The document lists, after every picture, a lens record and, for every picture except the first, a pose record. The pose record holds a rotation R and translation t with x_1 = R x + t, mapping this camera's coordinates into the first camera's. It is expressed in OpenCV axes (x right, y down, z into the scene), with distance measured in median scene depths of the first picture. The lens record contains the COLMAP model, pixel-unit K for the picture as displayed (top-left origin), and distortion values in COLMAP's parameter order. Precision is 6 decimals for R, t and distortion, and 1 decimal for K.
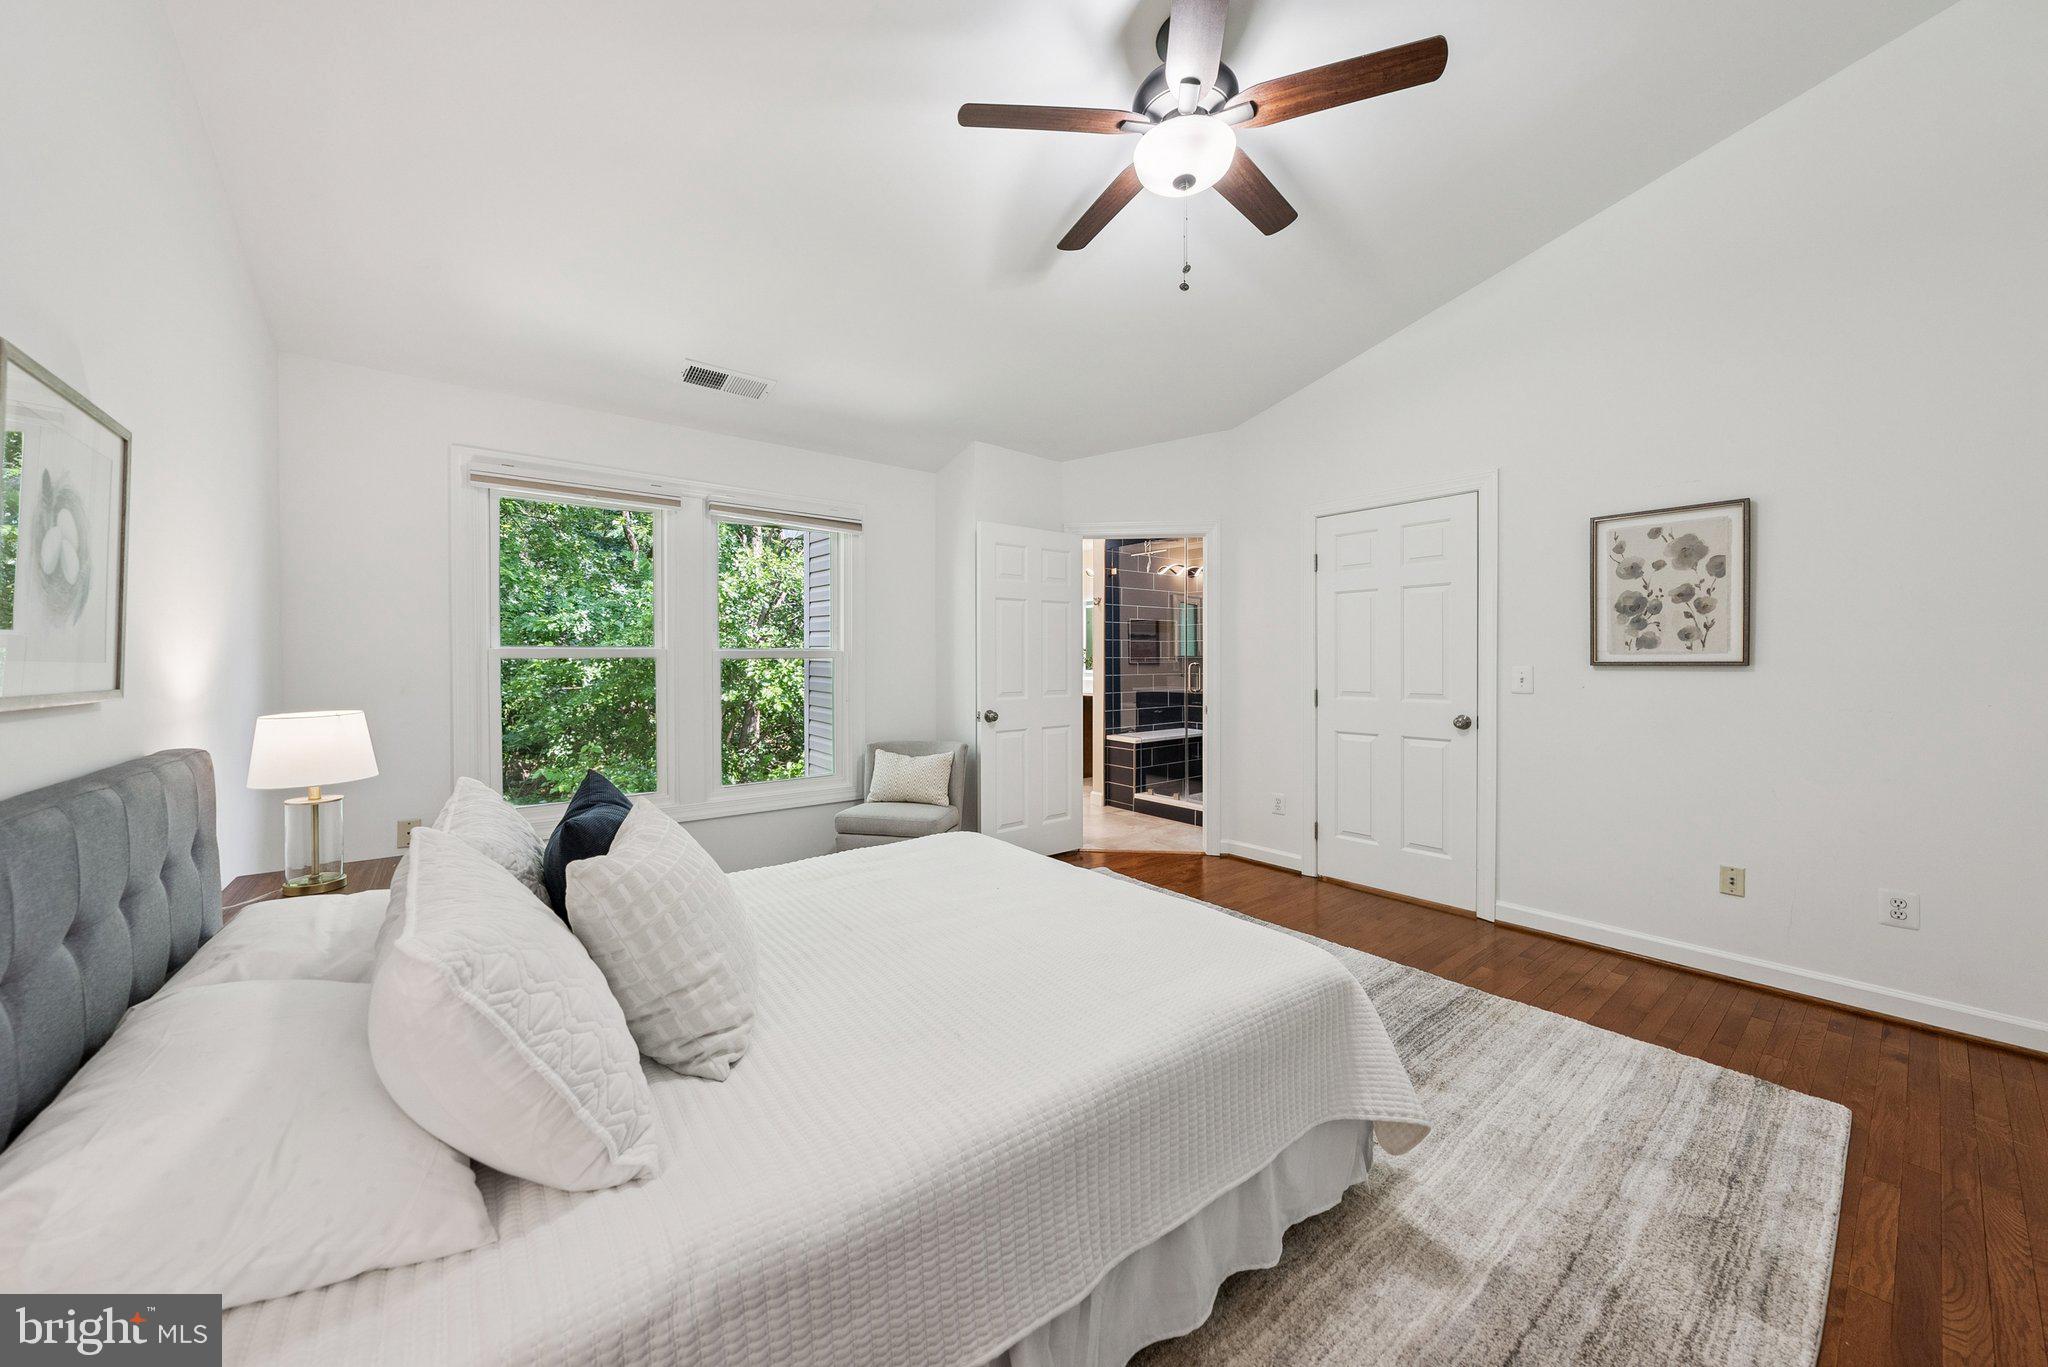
lens RADIAL K [[717.2, 0, 1009.9], [0, 717.2, 674.1], [0, 0, 1]] dist [-0.000281, 0.000069]
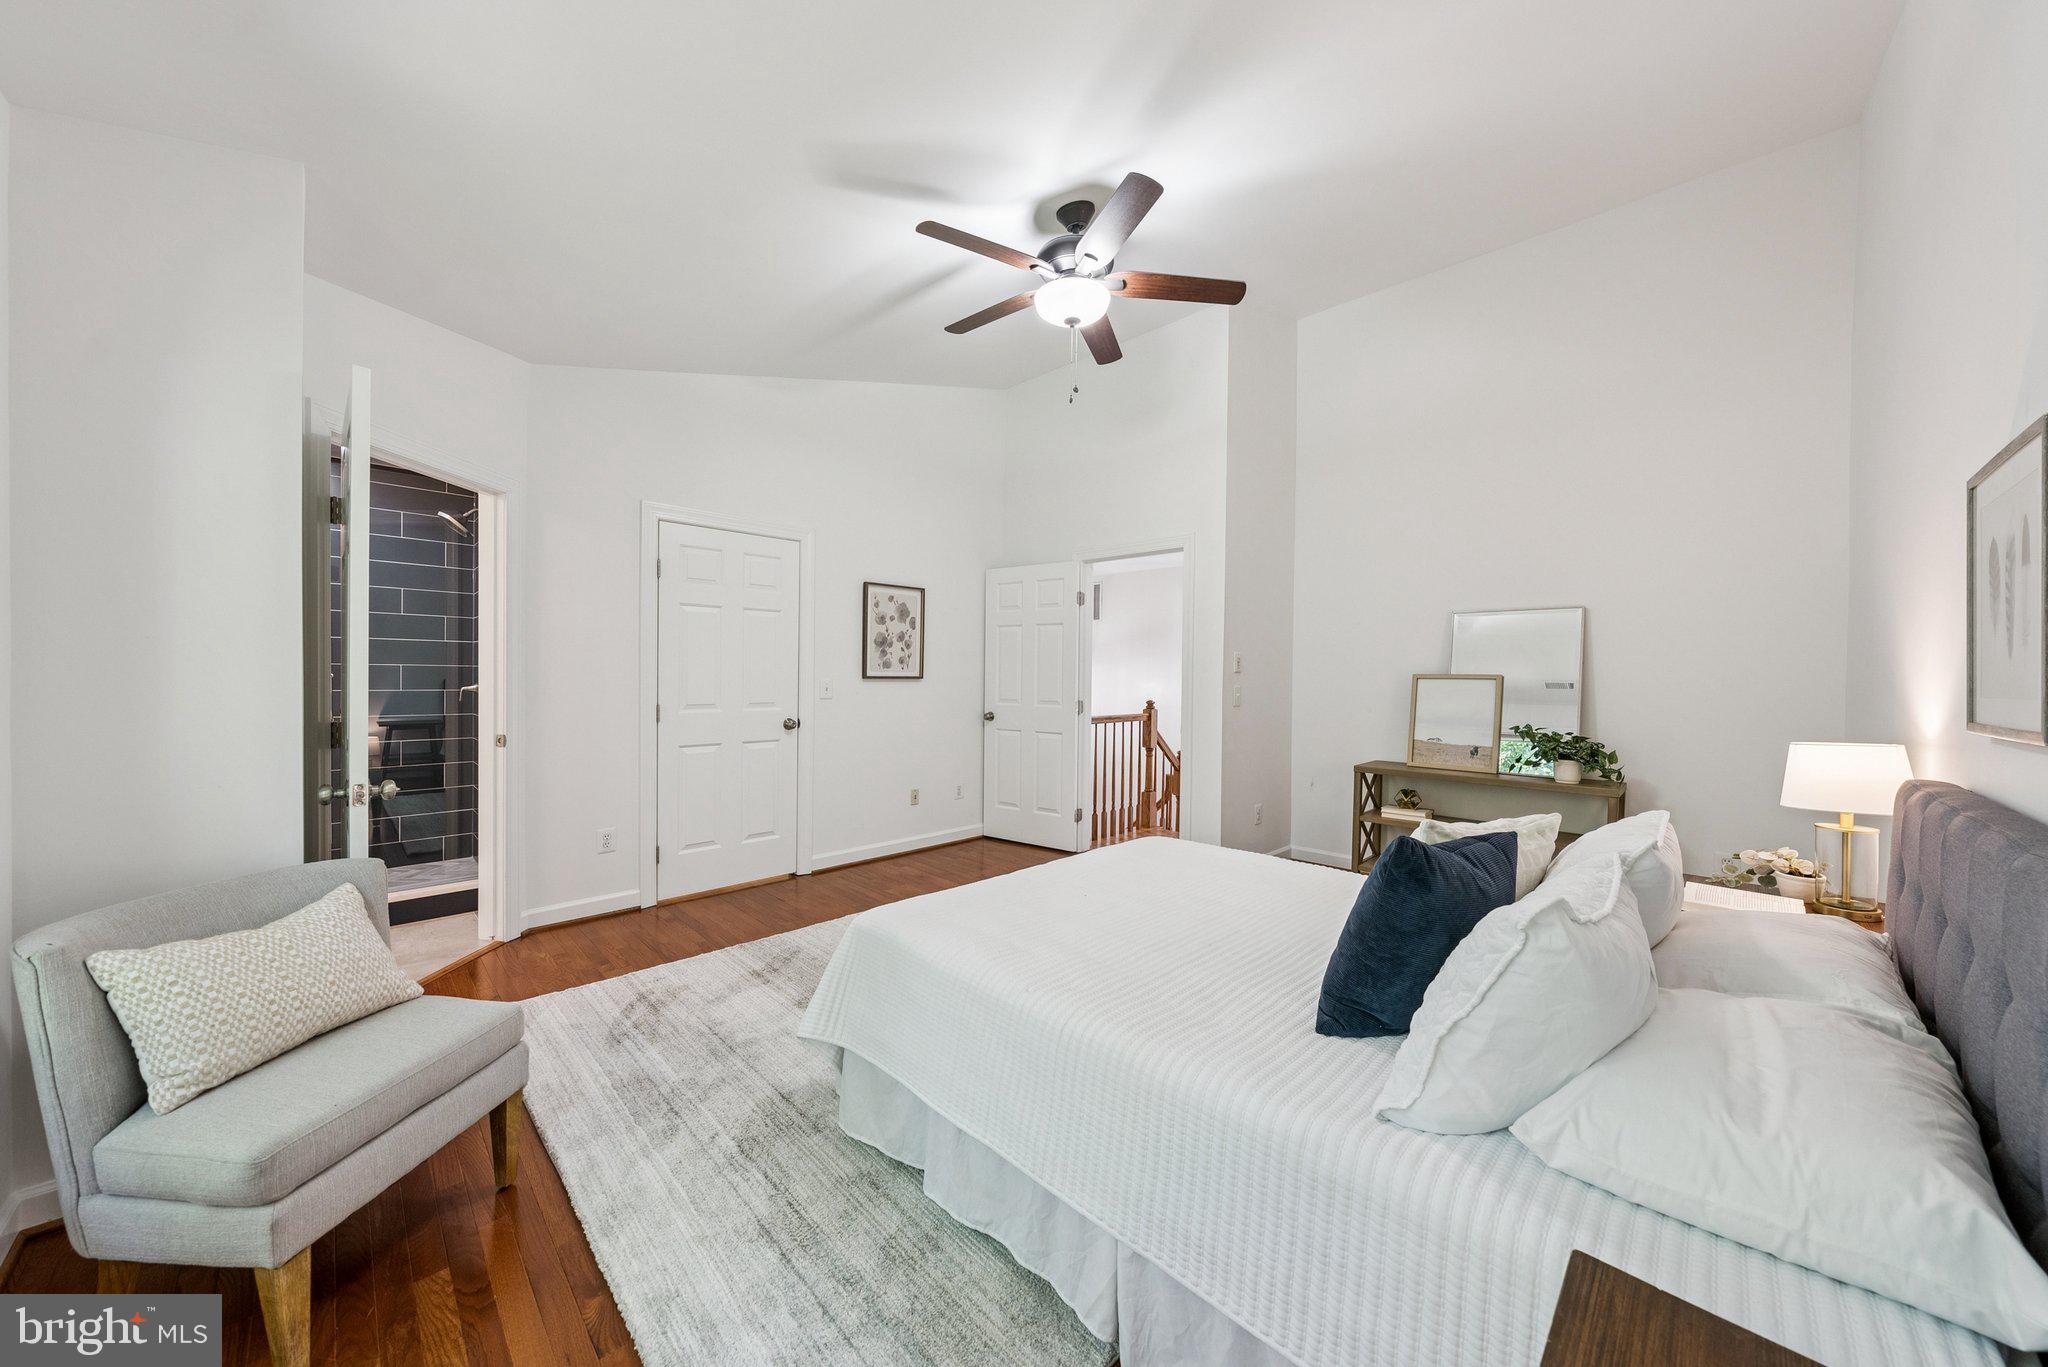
lens RADIAL K [[705.6, 0, 1024.7], [0, 705.6, 686.3], [0, 0, 1]] dist [-0.001239, -0.000051]
pose [[-0.117441, -0.013659, 0.992986, -0.745644], [0.009690, 0.999842, 0.014899, -0.015058], [-0.993033, 0.011372, -0.117290, 0.868934]]
